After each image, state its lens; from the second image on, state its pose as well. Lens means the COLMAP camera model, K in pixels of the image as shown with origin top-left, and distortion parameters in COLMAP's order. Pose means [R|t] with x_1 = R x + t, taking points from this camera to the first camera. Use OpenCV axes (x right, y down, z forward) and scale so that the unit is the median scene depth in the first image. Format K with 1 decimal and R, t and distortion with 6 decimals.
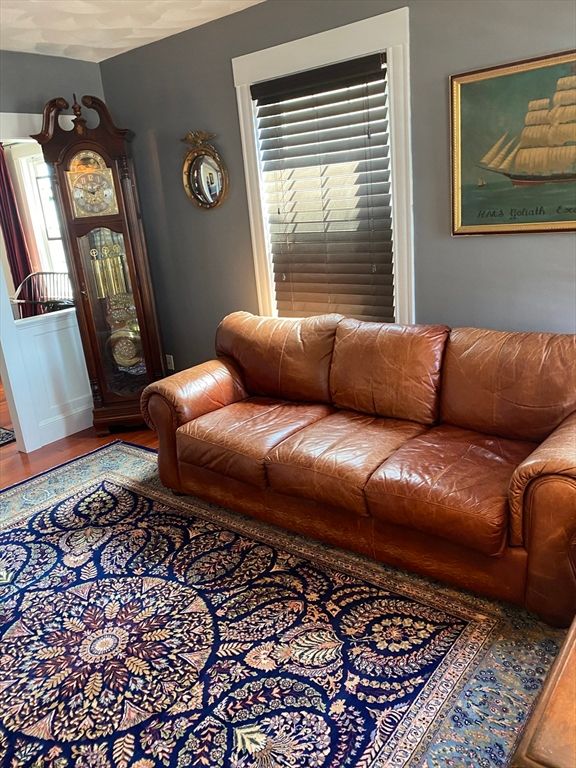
lens RADIAL K [[595.1, 0, 287.9], [0, 595.1, 379.4], [0, 0, 1]] dist [0.007294, 0.001193]
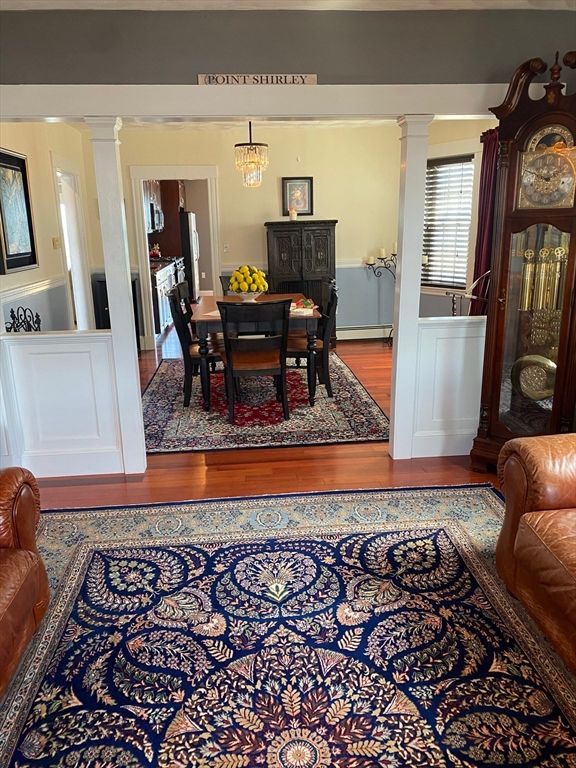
lens RADIAL K [[595.1, 0, 287.9], [0, 595.1, 379.4], [0, 0, 1]] dist [0.007294, 0.001193]
pose [[0.686340, 0.259444, -0.679430, 0.058518], [-0.256146, 0.960580, 0.108052, -0.073902], [0.680681, 0.099873, 0.725740, 0.293345]]
